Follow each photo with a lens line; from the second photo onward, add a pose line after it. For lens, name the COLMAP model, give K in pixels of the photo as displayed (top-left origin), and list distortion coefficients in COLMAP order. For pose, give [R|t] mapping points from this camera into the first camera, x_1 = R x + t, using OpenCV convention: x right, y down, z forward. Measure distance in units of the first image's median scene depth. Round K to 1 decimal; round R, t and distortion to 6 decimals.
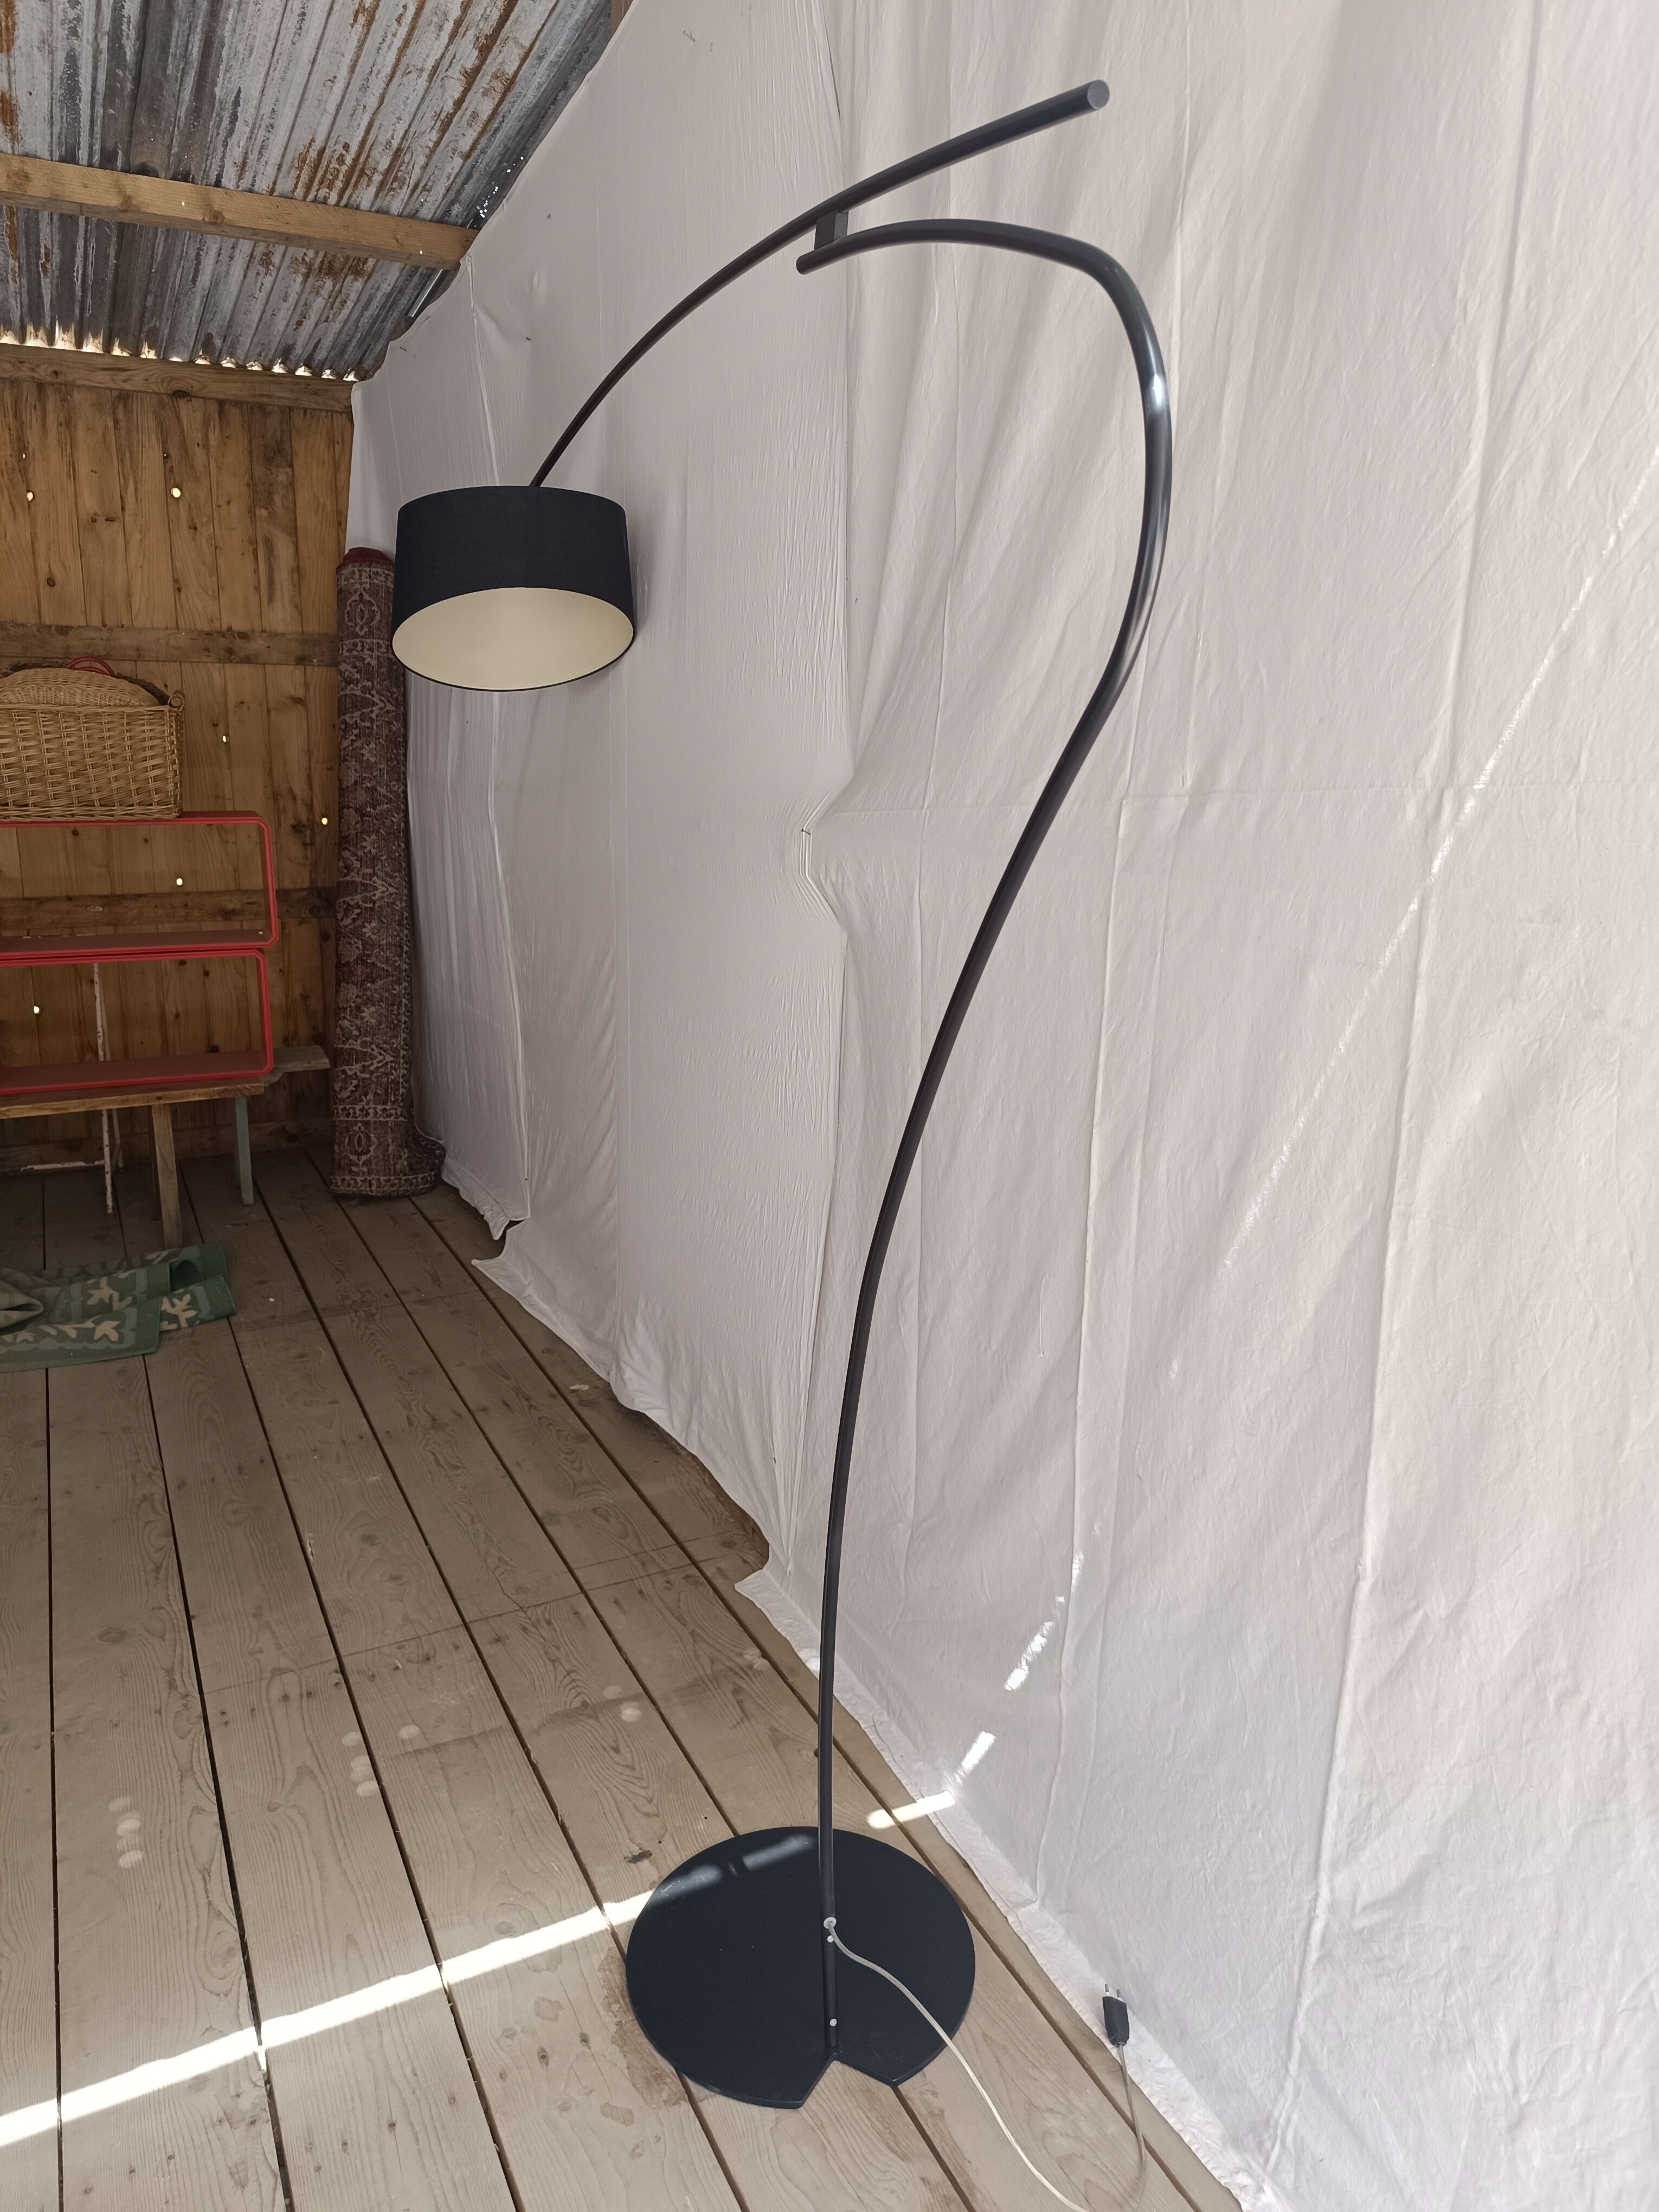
lens RADIAL K [[1527.0, 0, 836.4], [0, 1527.0, 1106.0], [0, 0, 1]] dist [0.022700, -0.028565]
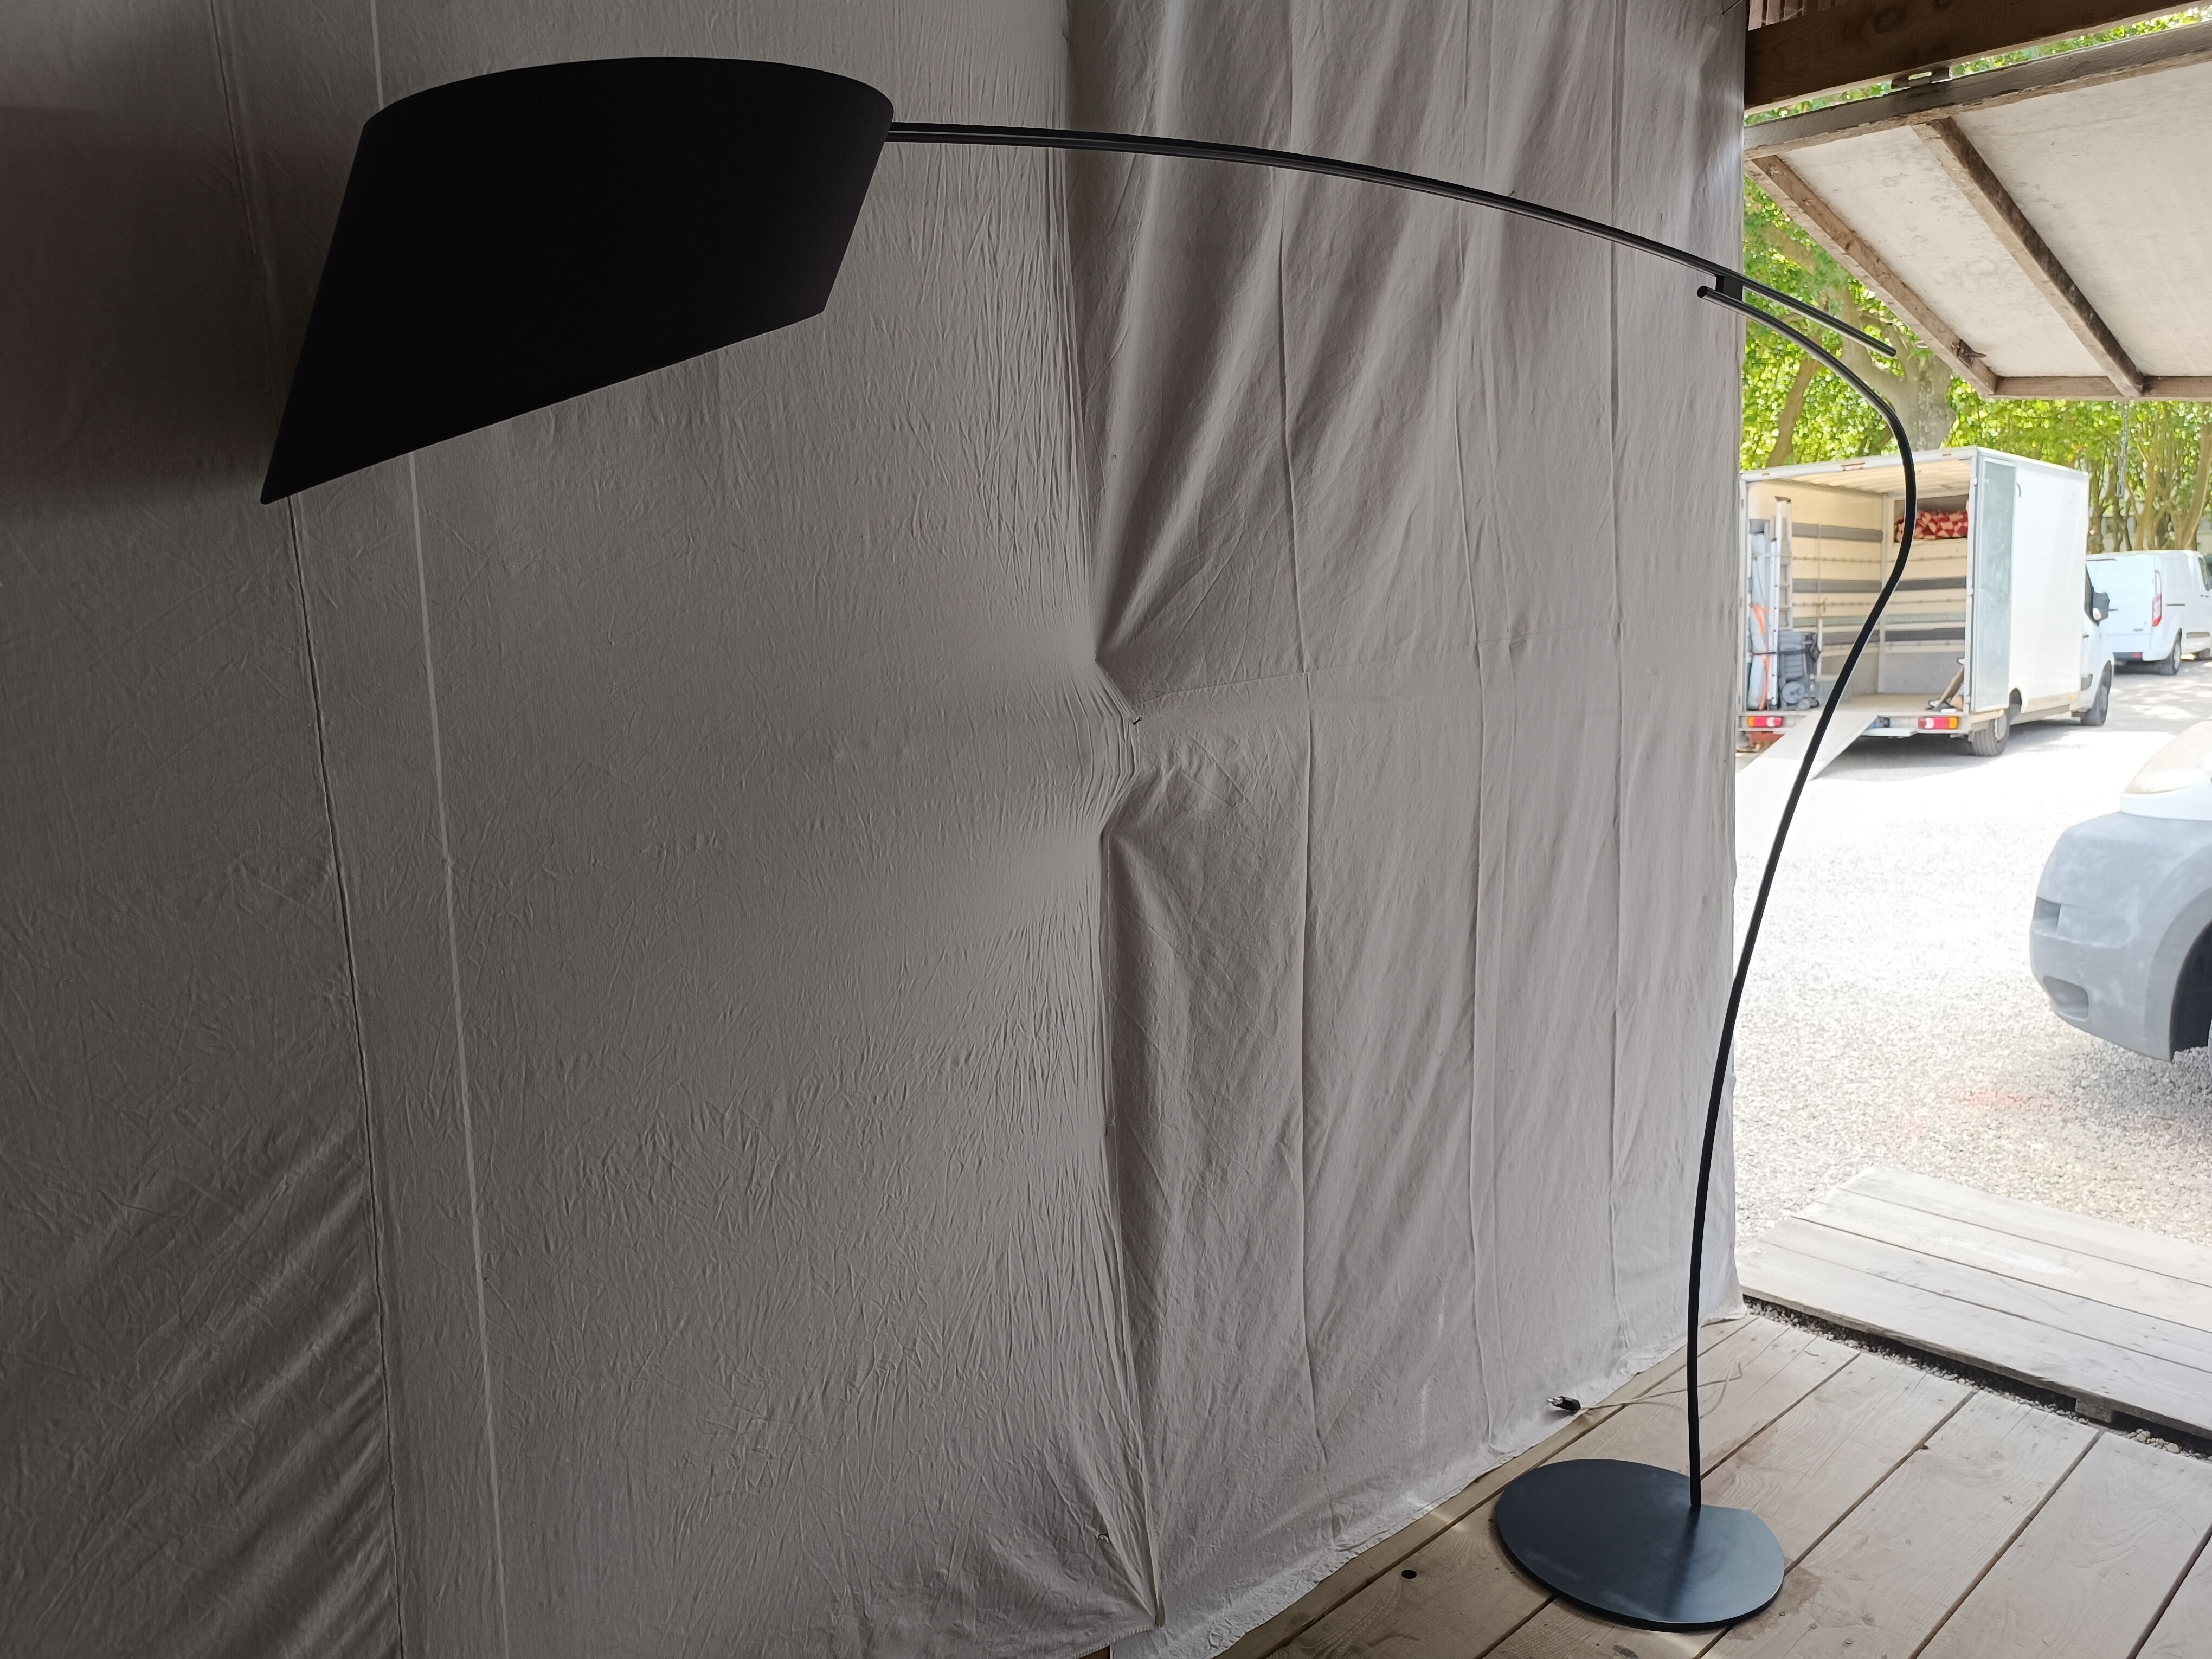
lens RADIAL K [[1527.0, 0, 1154.9], [0, 1527.0, 833.3], [0, 0, 1]] dist [0.022700, -0.028565]
pose [[-0.288977, -0.148400, 0.945764, -0.932666], [0.232467, 0.947466, 0.219697, -0.342038], [-0.928683, 0.283347, -0.239297, 1.365924]]
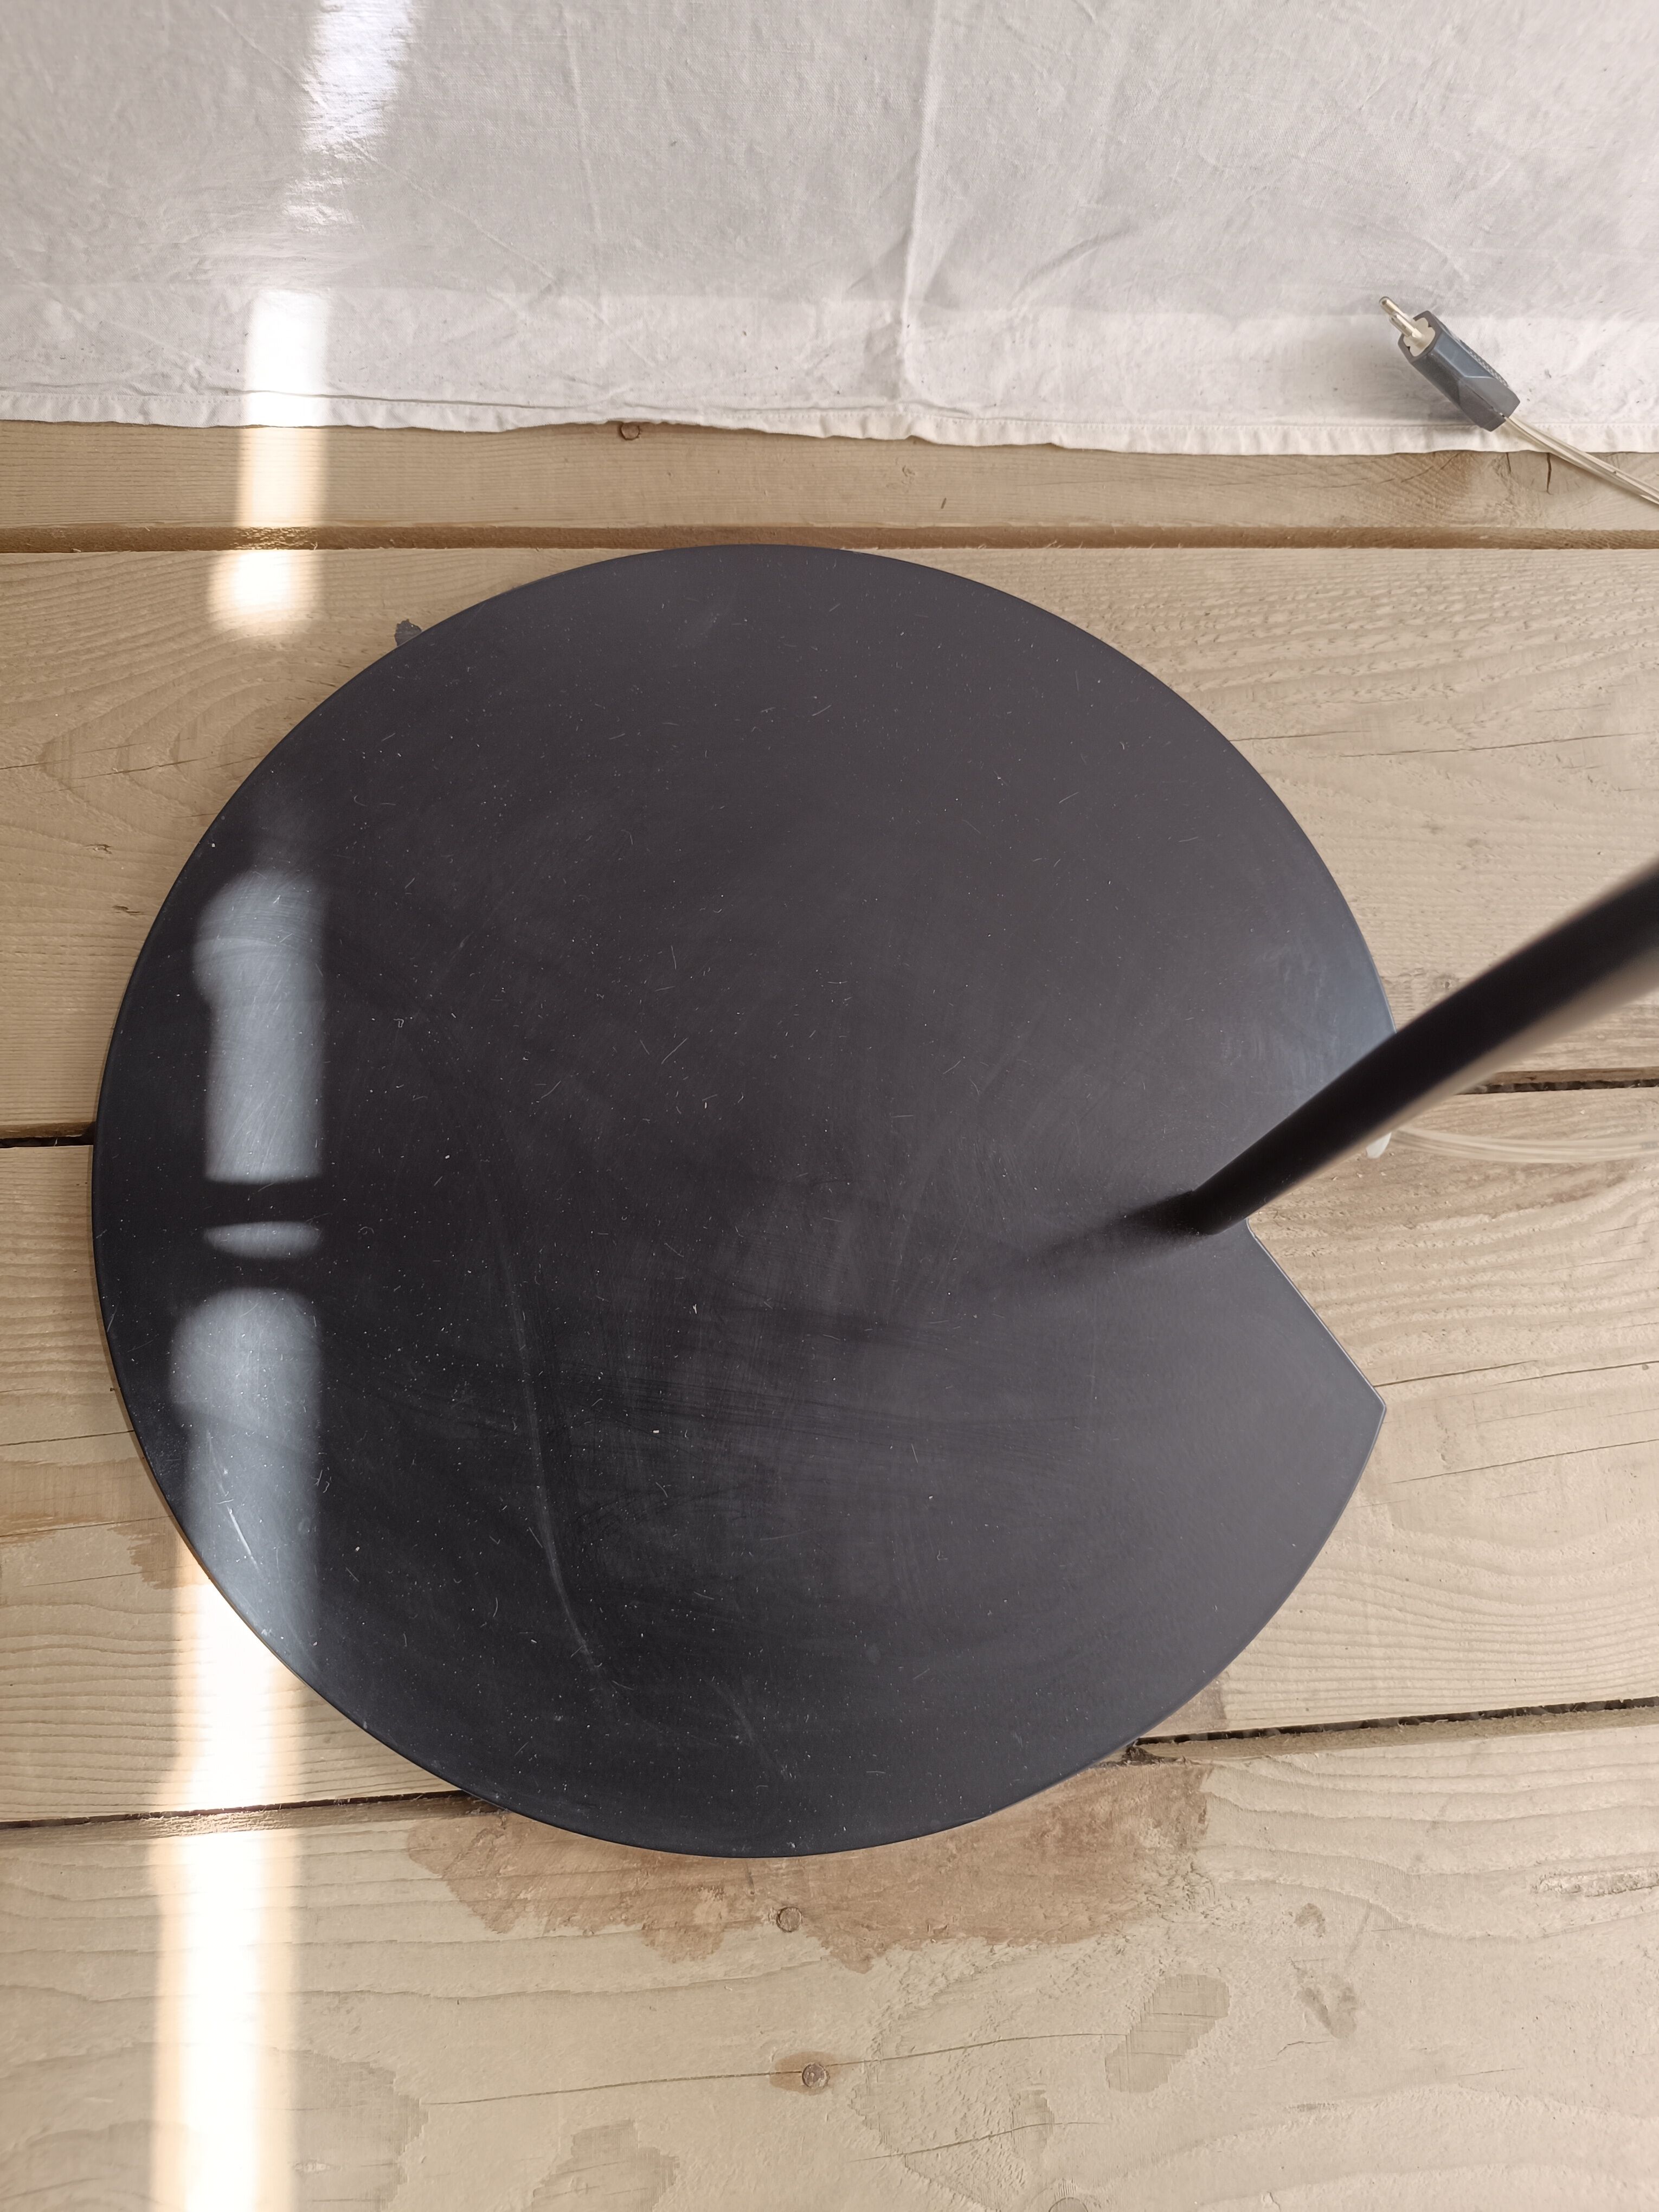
lens RADIAL K [[1527.0, 0, 842.1], [0, 1527.0, 1058.2], [0, 0, 1]] dist [0.022700, -0.028565]
pose [[0.408999, -0.887043, 0.214182, -0.056231], [0.149198, 0.296555, 0.943289, 0.270018], [-0.900256, -0.353849, 0.253636, 0.837729]]
